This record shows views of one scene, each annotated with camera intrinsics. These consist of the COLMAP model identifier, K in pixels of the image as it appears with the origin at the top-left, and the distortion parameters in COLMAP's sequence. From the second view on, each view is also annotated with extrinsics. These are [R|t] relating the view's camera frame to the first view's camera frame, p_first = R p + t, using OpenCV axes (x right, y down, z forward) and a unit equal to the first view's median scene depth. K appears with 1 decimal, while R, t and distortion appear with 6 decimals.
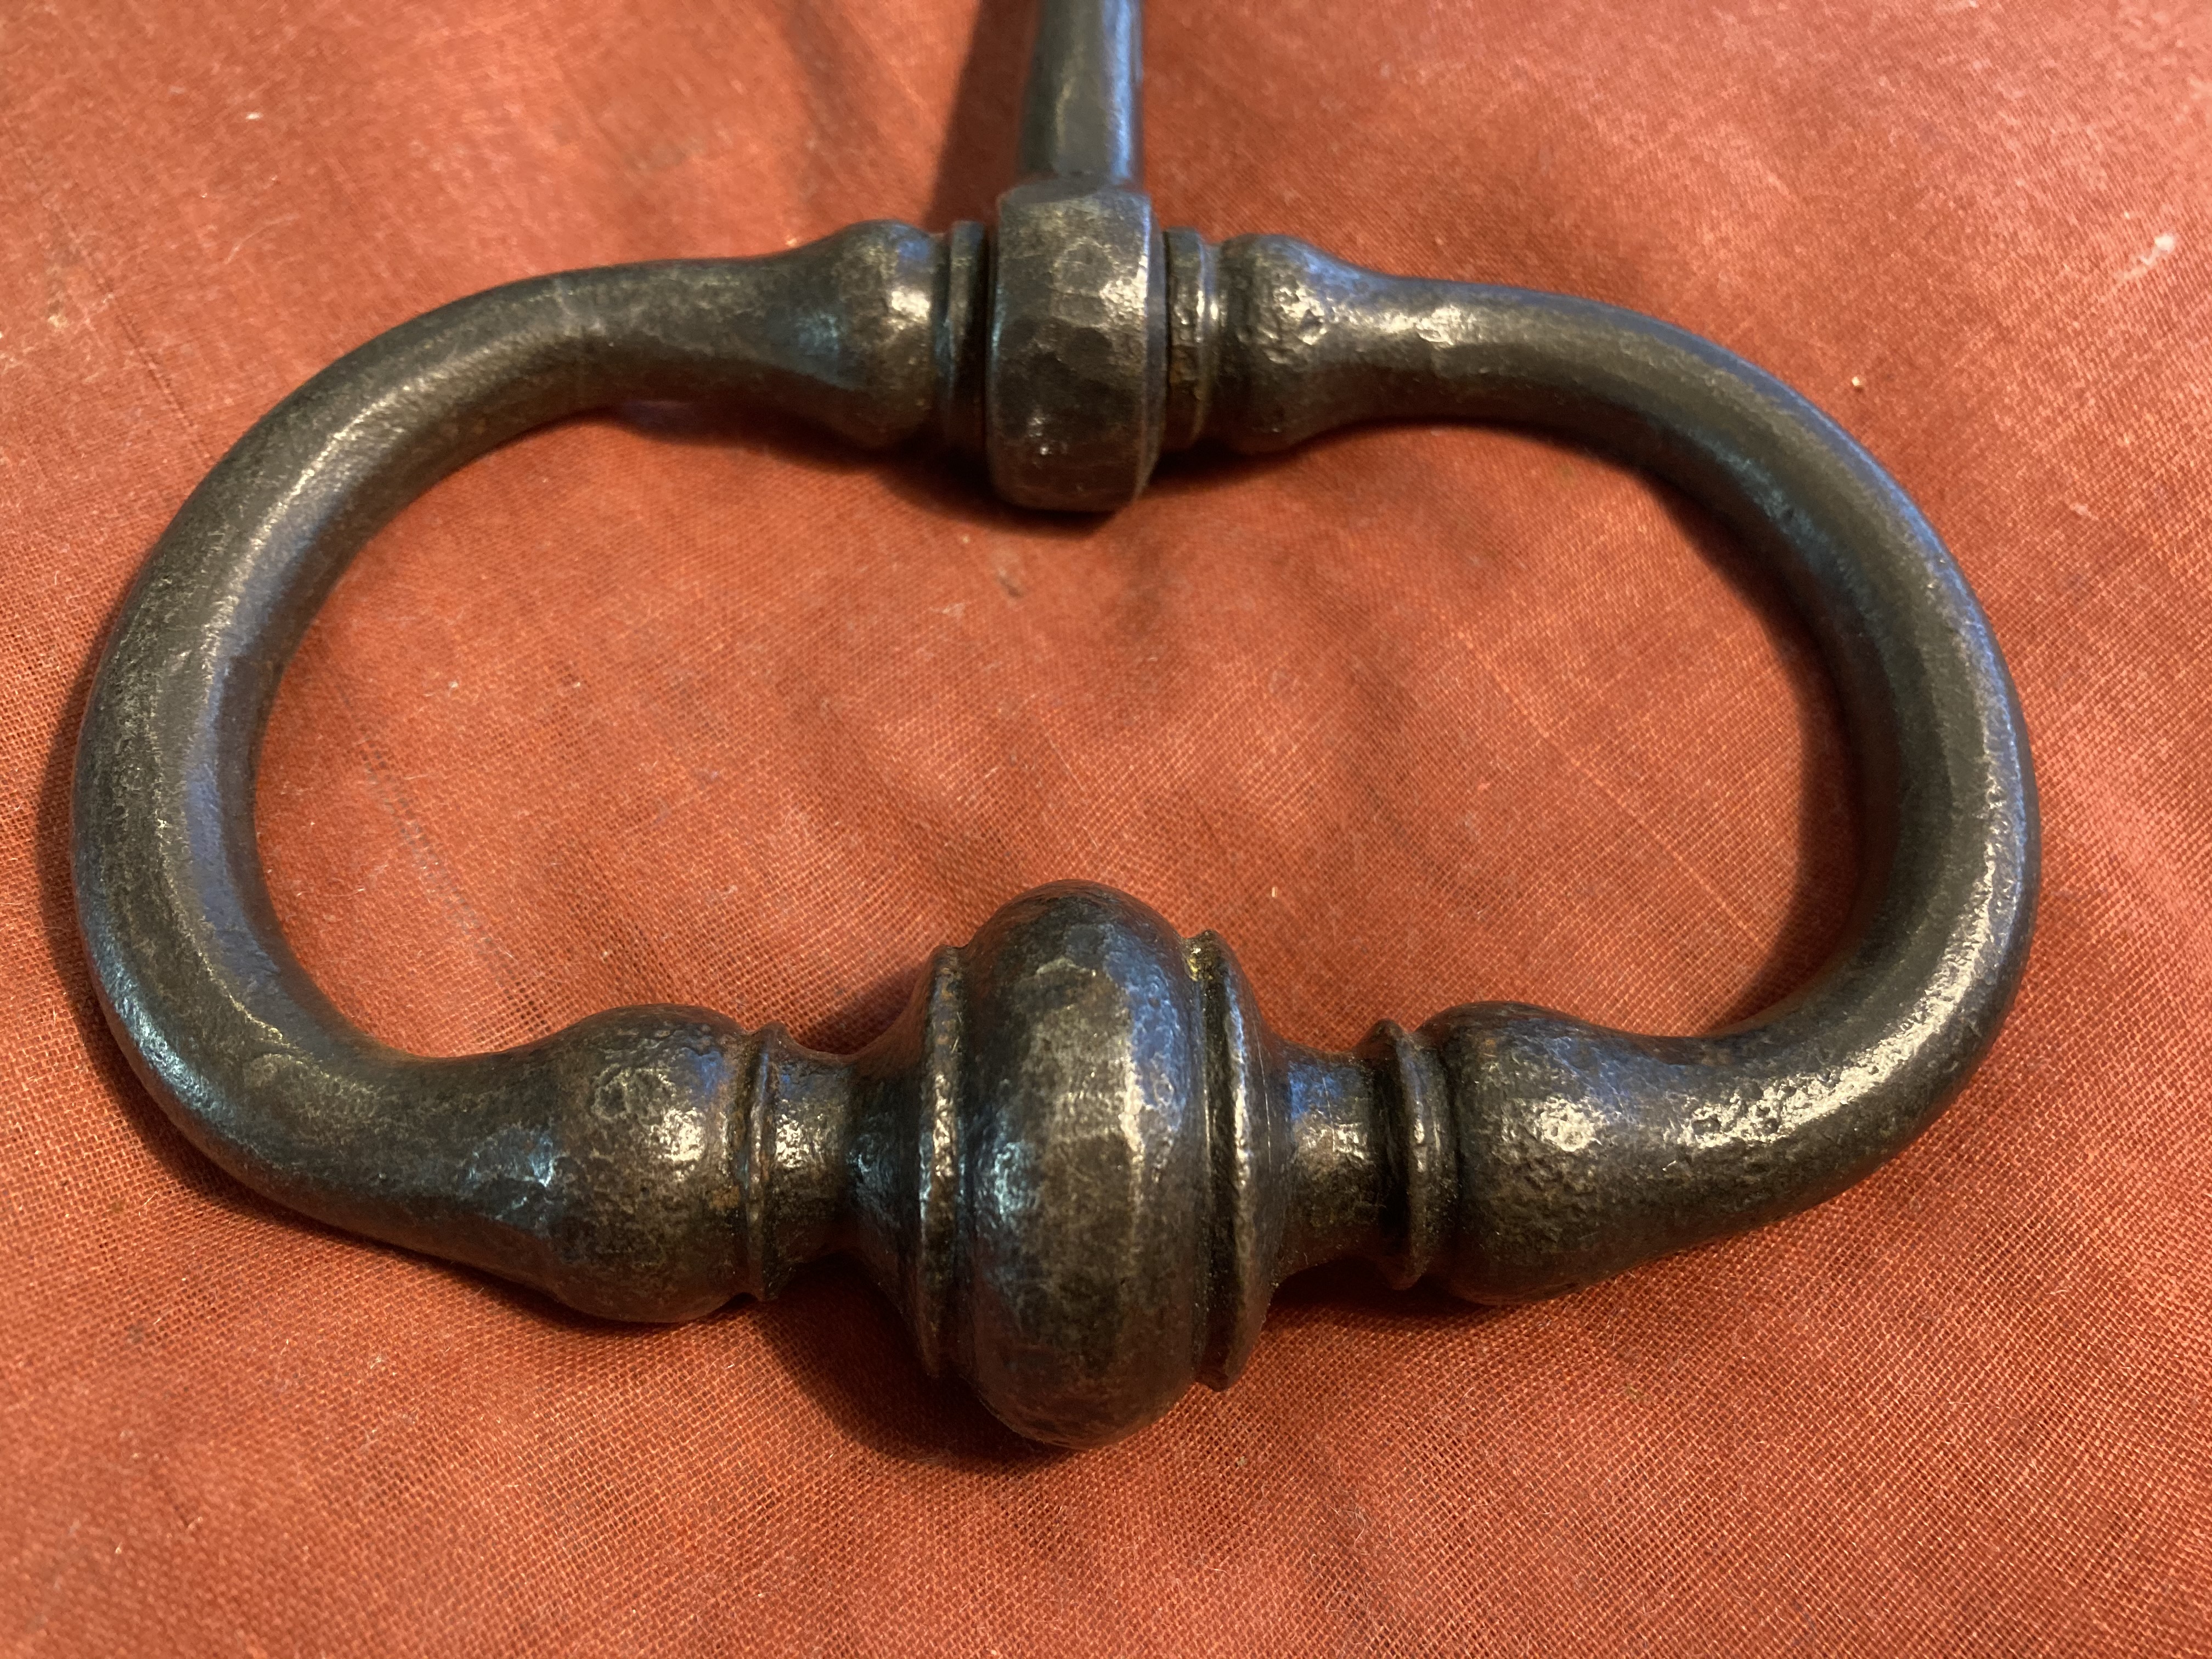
lens RADIAL K [[1933.9, 0, 1106.0], [0, 1933.9, 829.5], [0, 0, 1]] dist [0.007474, -0.041074]
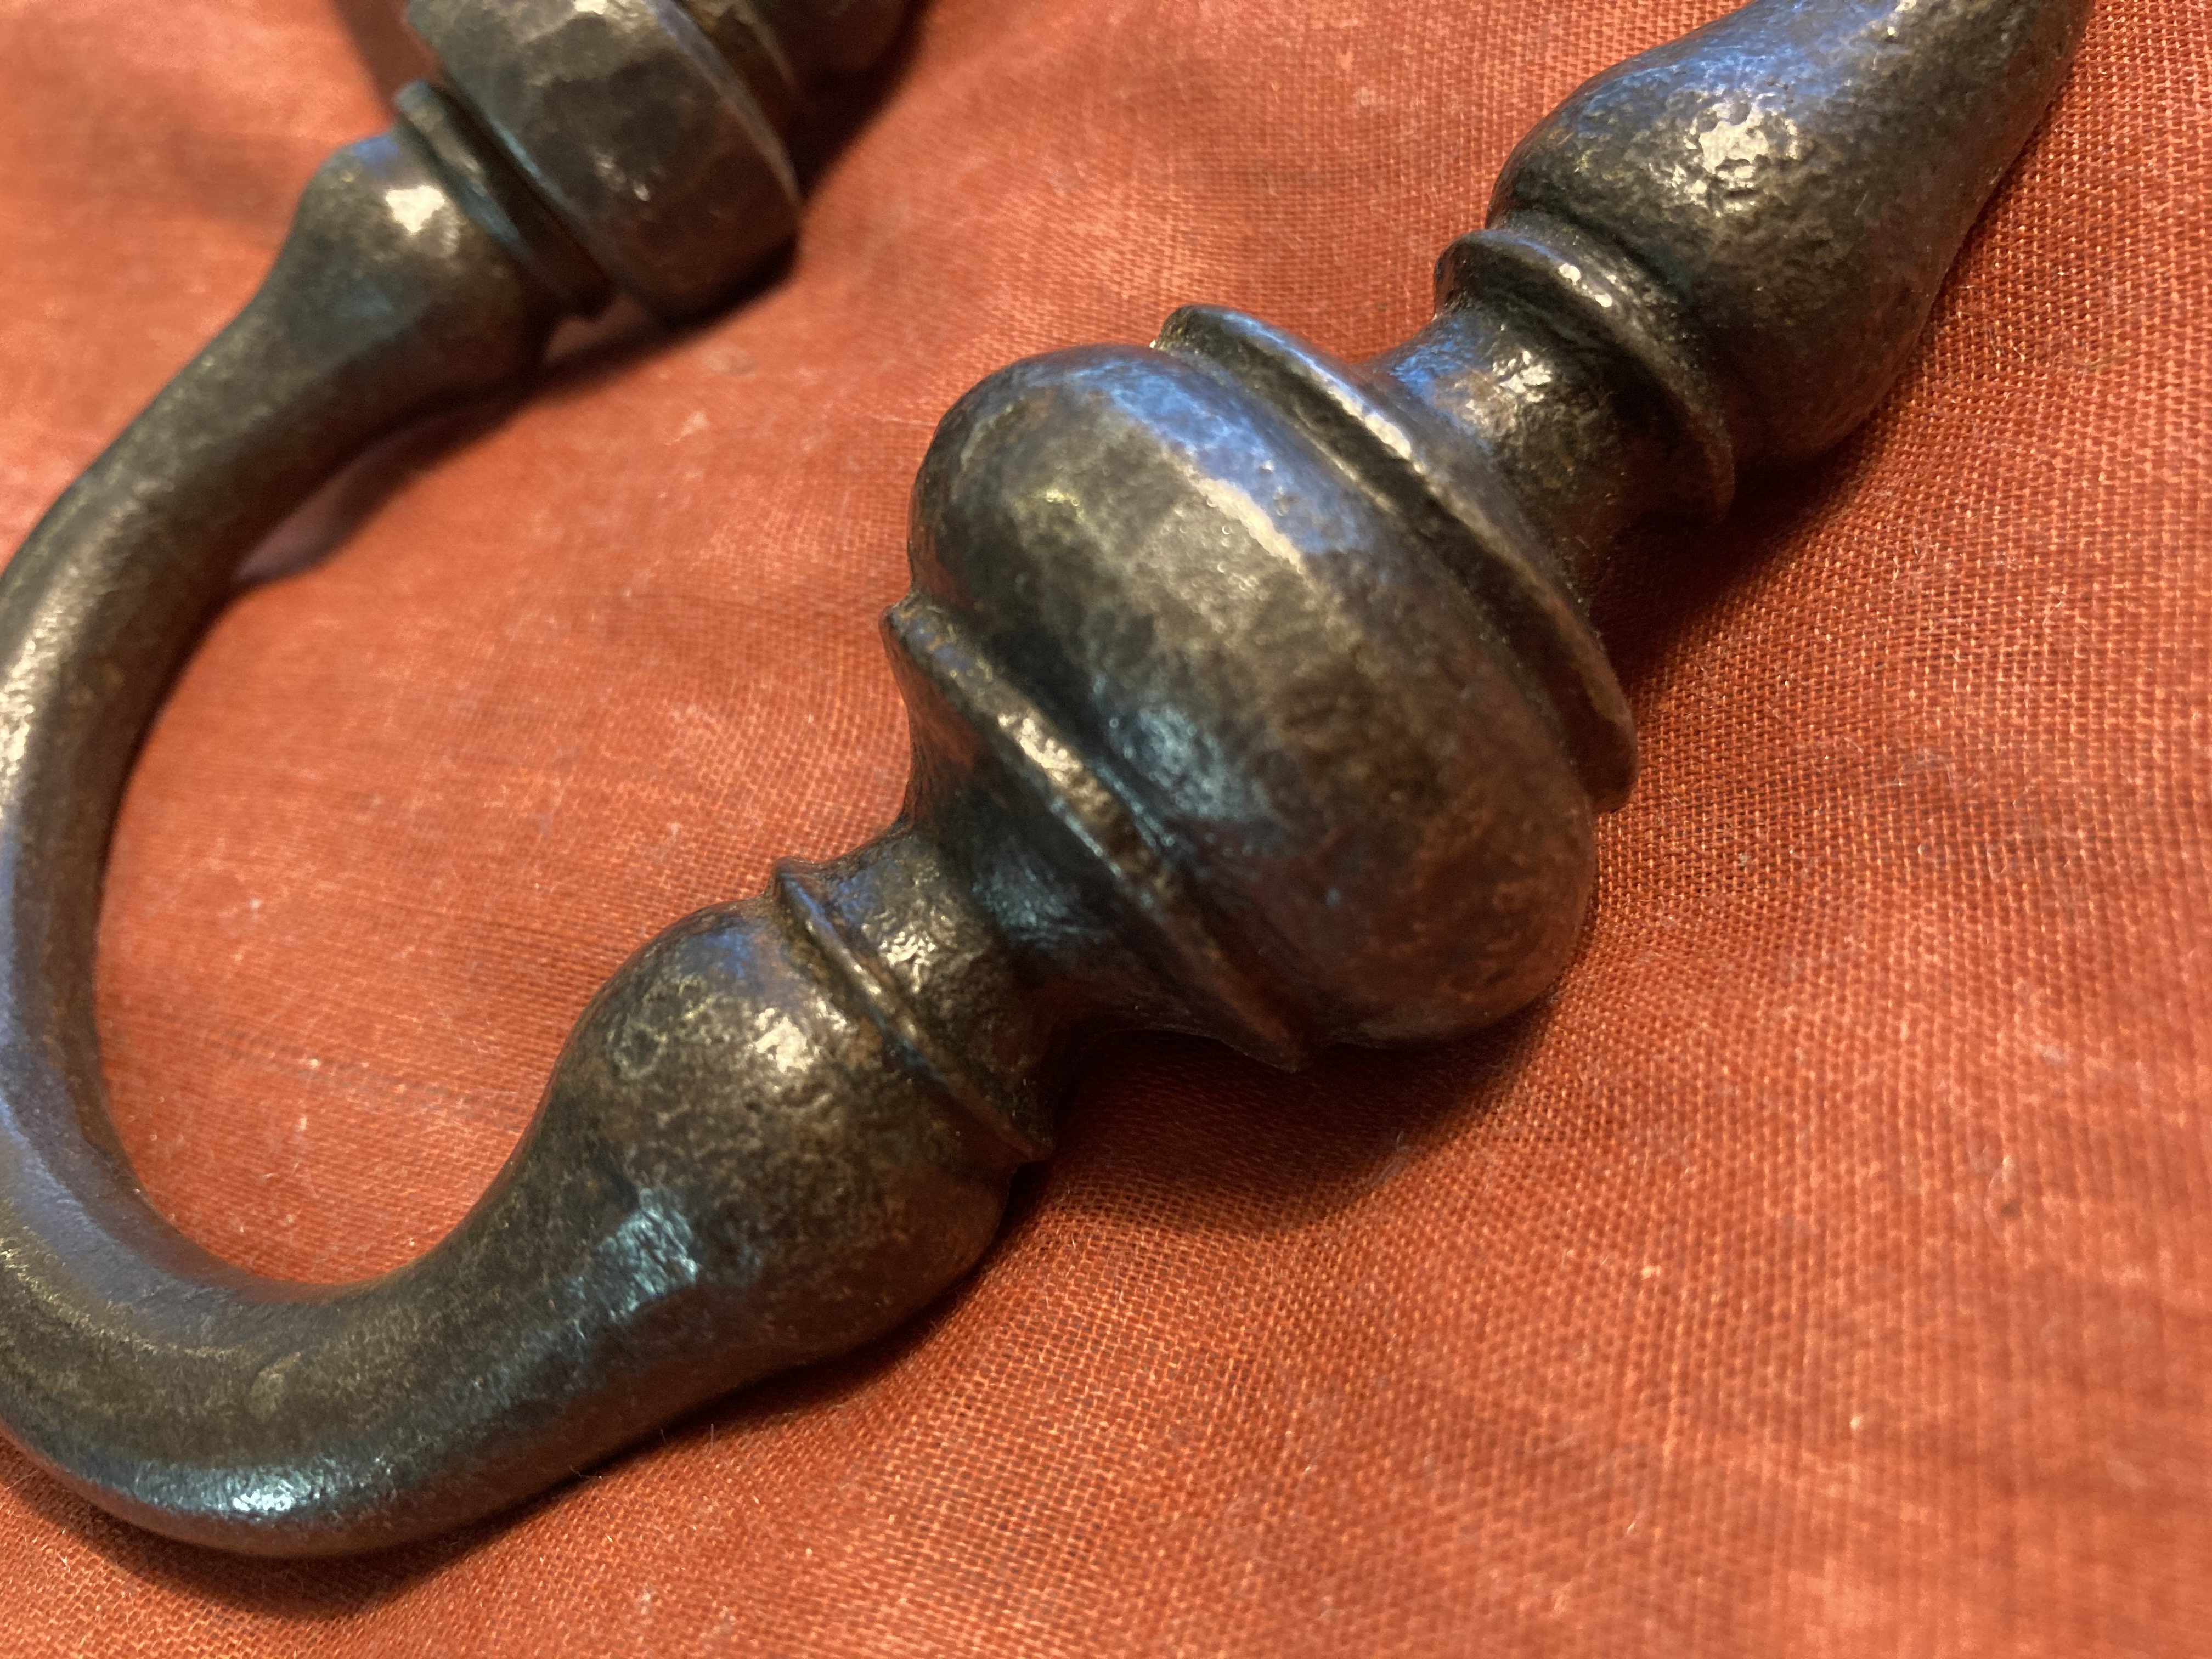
lens RADIAL K [[1933.9, 0, 1106.0], [0, 1933.9, 829.5], [0, 0, 1]] dist [0.007474, -0.041074]
pose [[0.726344, -0.687071, -0.018939, -0.067686], [0.675104, 0.718326, -0.168058, 0.285473], [0.129072, 0.109282, 0.985595, 0.327338]]
